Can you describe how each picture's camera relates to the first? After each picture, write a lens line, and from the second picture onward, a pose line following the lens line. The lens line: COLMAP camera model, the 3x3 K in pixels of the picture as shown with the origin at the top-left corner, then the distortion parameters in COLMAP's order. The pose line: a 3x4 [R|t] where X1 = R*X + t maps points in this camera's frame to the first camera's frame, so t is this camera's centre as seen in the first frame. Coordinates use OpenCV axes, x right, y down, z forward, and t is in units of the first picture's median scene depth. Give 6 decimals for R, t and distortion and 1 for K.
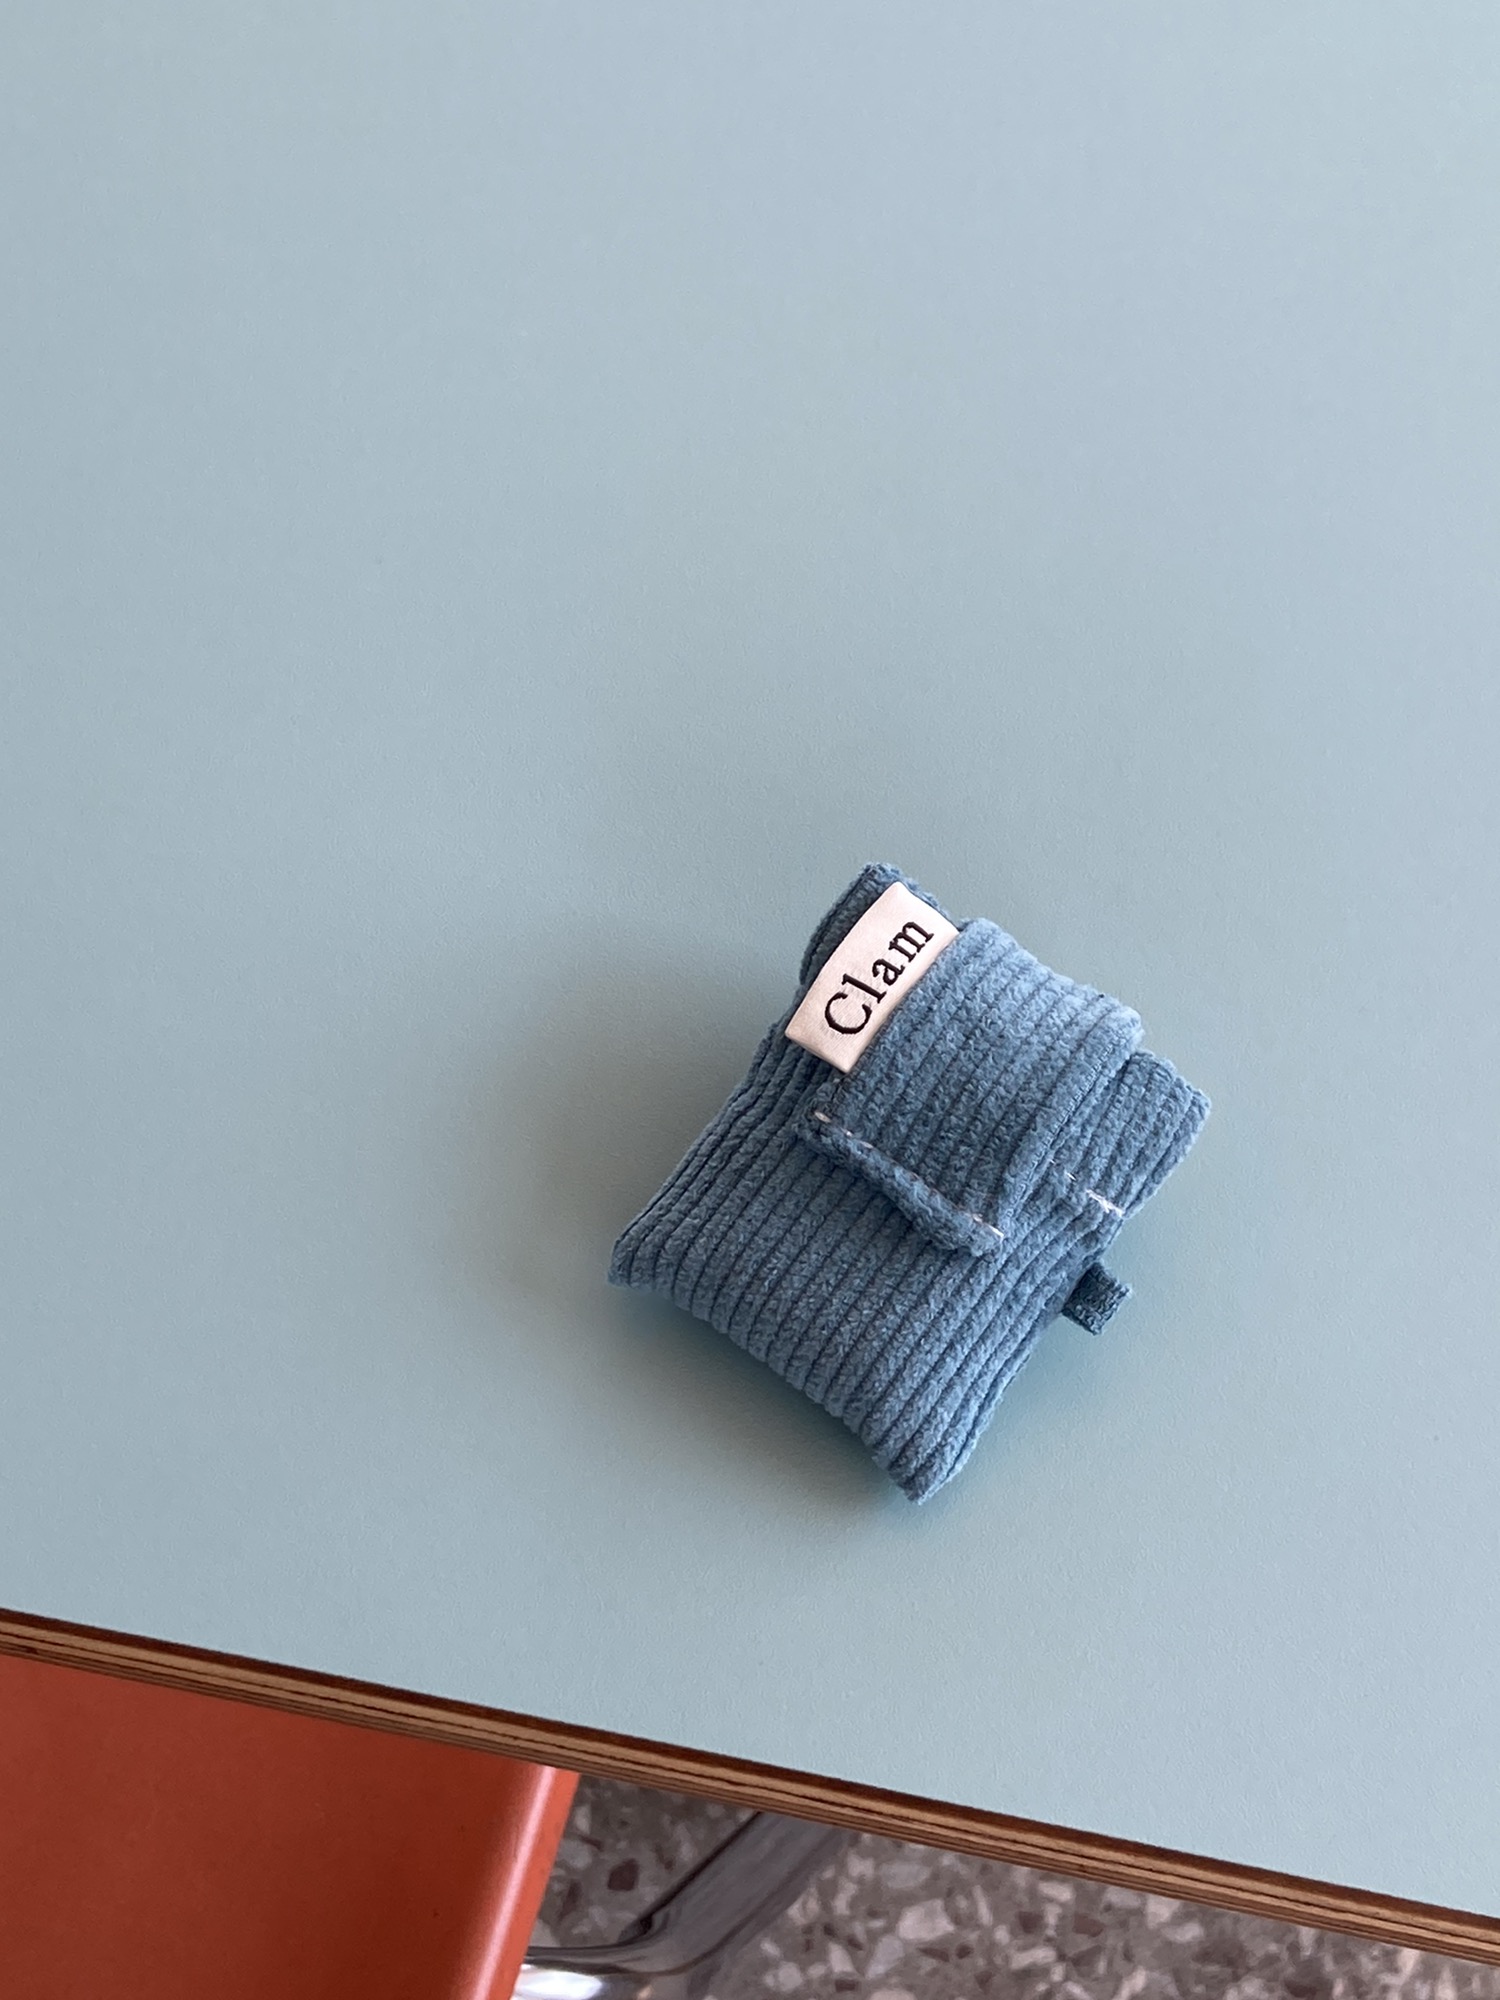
lens RADIAL K [[3296.3, 0, 746.9], [0, 3296.3, 996.4], [0, 0, 1]] dist [0.295333, -2.297303]
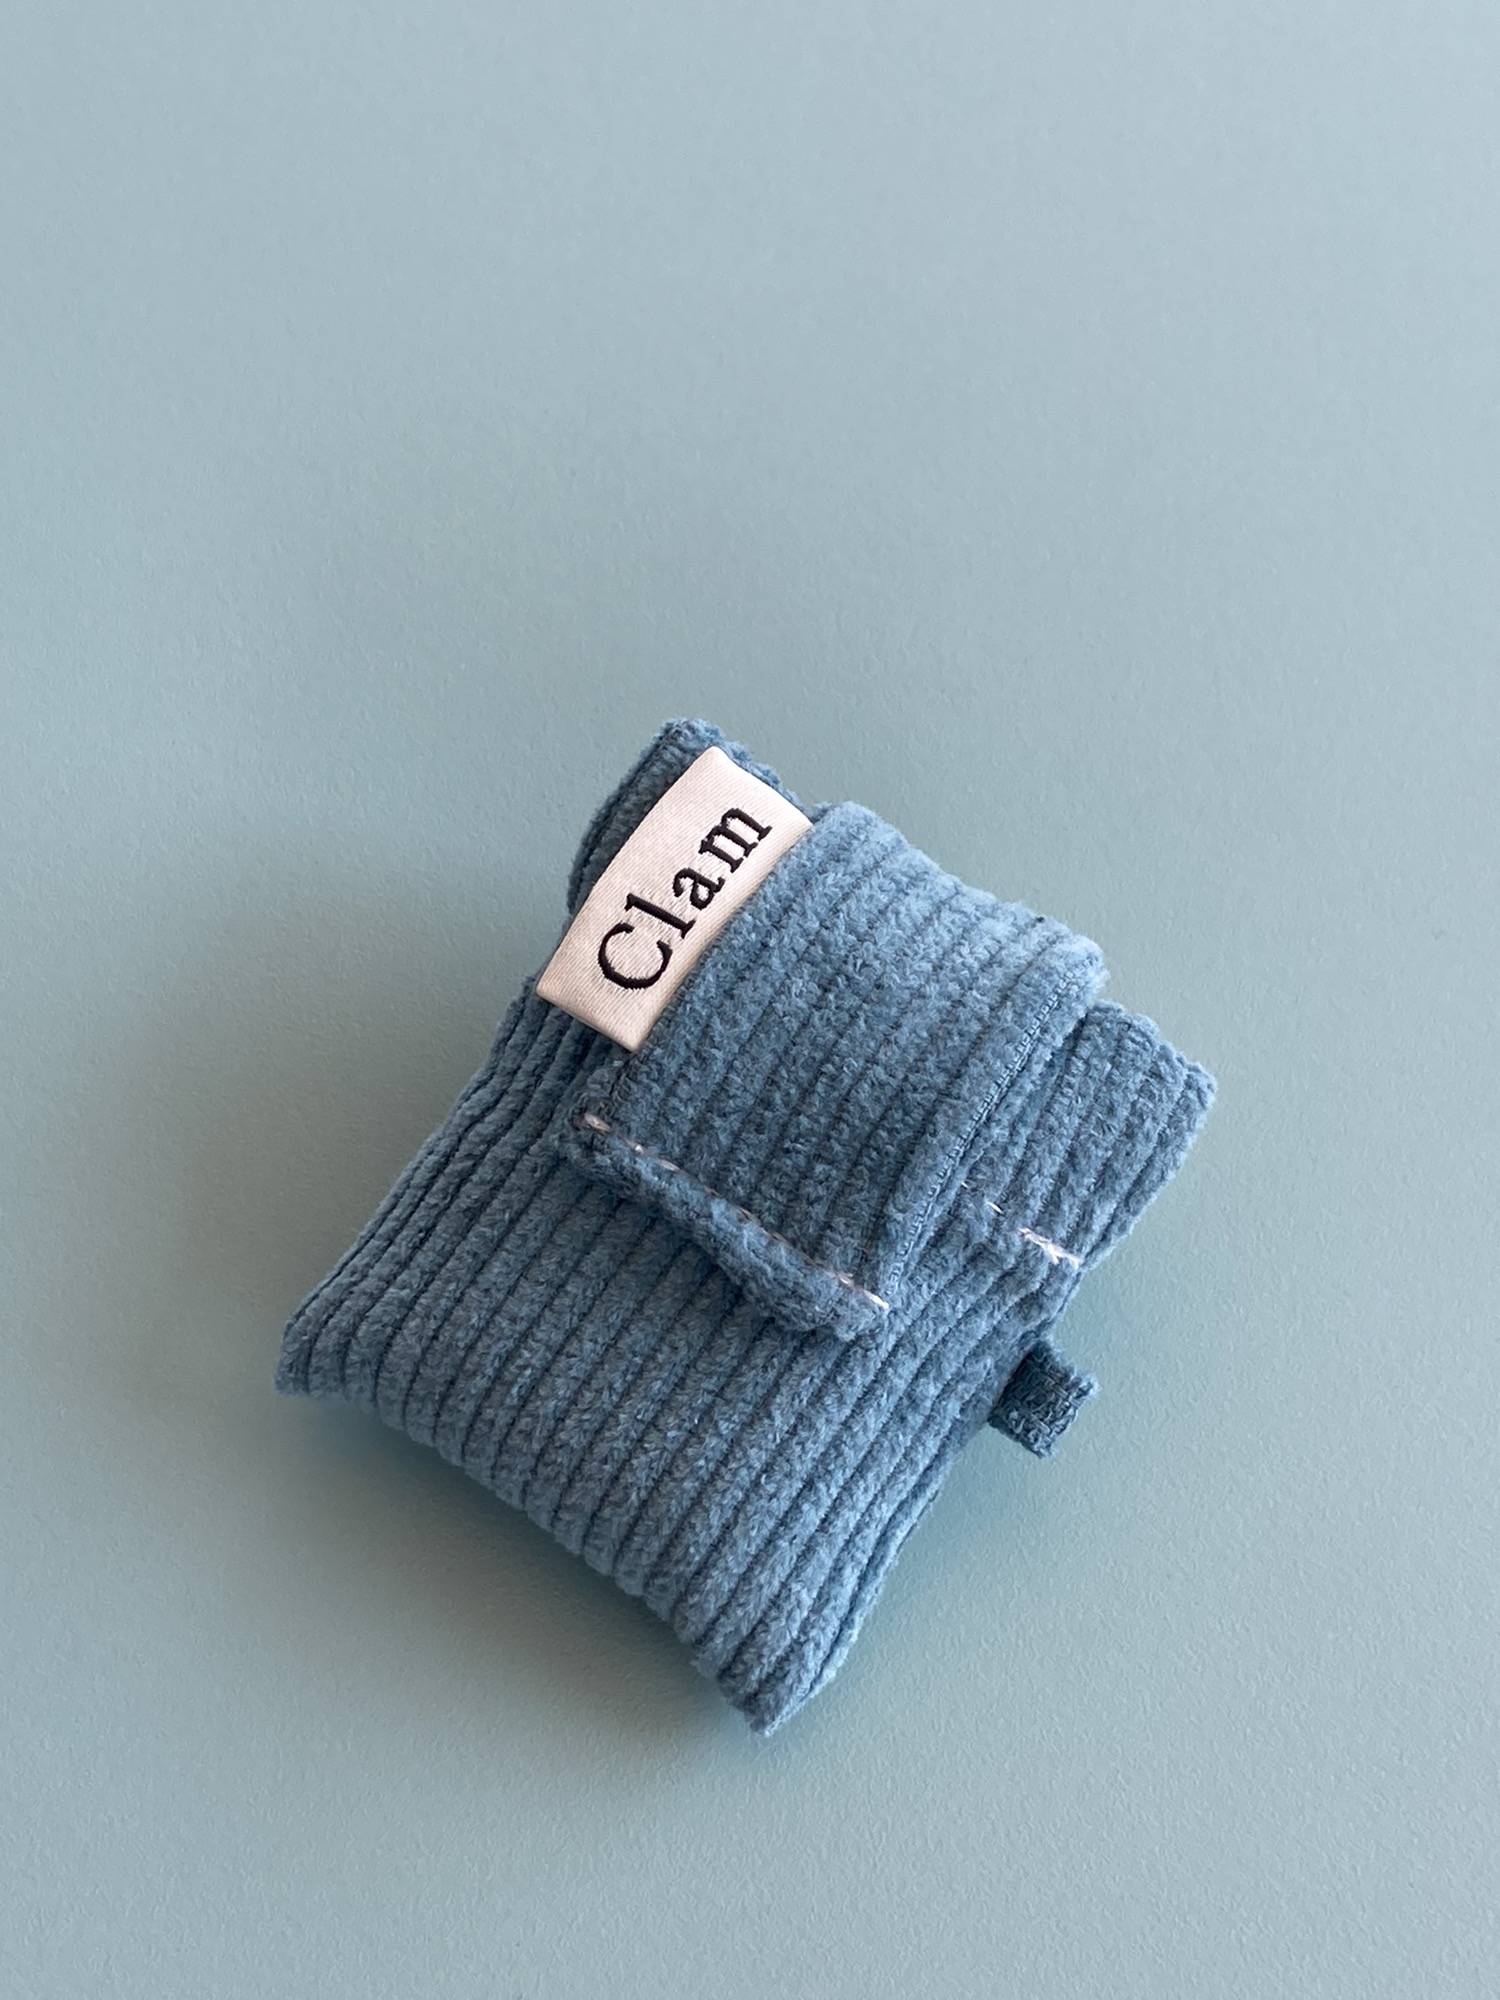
lens RADIAL K [[3296.3, 0, 746.9], [0, 3296.3, 996.4], [0, 0, 1]] dist [0.295333, -2.297303]
pose [[0.999691, -0.024838, 0.000228, 0.051521], [0.024836, 0.999663, 0.007507, 0.008667], [-0.000414, -0.007499, 0.999972, 0.373090]]
